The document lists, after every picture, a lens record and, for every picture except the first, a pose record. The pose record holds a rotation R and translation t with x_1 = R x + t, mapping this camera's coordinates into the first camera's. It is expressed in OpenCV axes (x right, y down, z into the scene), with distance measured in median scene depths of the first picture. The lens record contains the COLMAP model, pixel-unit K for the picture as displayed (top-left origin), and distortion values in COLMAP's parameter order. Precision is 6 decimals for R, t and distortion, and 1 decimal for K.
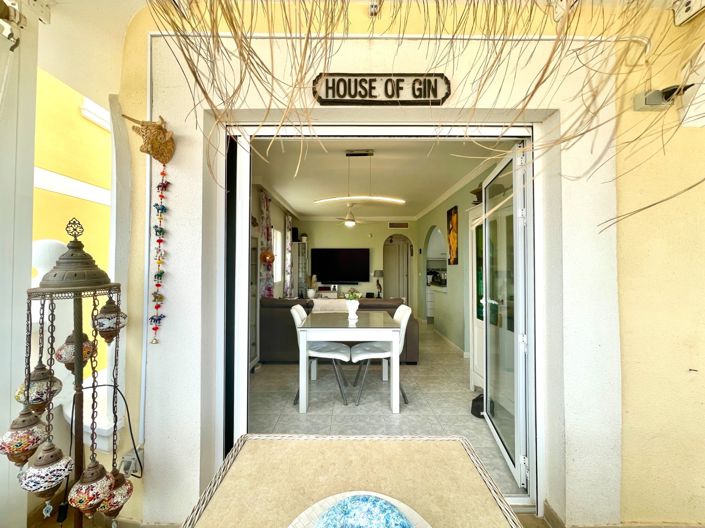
lens RADIAL K [[283.7, 0, 351.7], [0, 283.7, 262.9], [0, 0, 1]] dist [-0.000960, -0.000034]
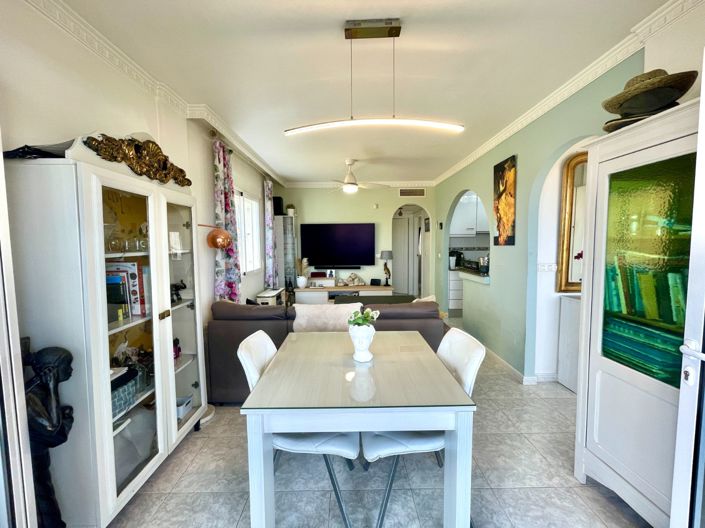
lens RADIAL K [[283.7, 0, 351.8], [0, 283.7, 260.4], [0, 0, 1]] dist [-0.000960, -0.000034]
pose [[0.999900, -0.012722, 0.006198, -0.007974], [0.012205, 0.996932, 0.077311, -0.010249], [-0.007162, -0.077227, 0.996988, 0.224709]]
